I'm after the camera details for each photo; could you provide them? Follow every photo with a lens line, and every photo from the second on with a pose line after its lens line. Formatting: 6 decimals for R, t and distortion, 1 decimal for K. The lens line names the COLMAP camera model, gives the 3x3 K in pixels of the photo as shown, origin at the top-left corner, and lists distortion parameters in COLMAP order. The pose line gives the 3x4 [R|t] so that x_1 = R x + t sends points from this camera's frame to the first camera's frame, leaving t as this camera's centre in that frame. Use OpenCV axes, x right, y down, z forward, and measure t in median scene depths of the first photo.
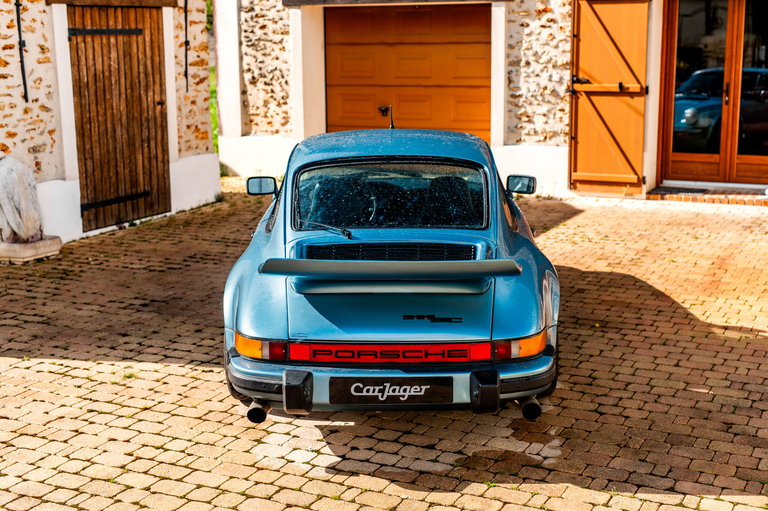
lens RADIAL K [[1097.4, 0, 384.0], [0, 1097.4, 255.7], [0, 0, 1]] dist [-0.010974, 0.000000]
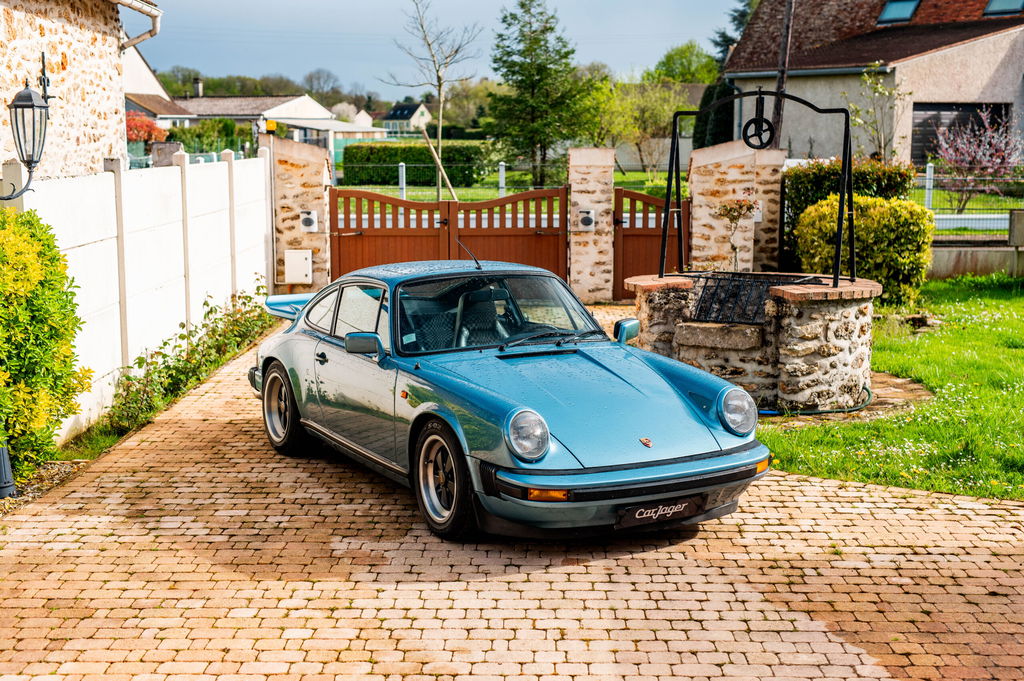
lens RADIAL K [[1463.3, 0, 512.0], [0, 1463.3, 340.8], [0, 0, 1]] dist [-0.010974, 0.000000]
pose [[-0.904130, 0.072180, -0.421116, 0.488252], [-0.074890, 0.943595, 0.322521, -0.411126], [0.420642, 0.323138, -0.847727, 1.832373]]
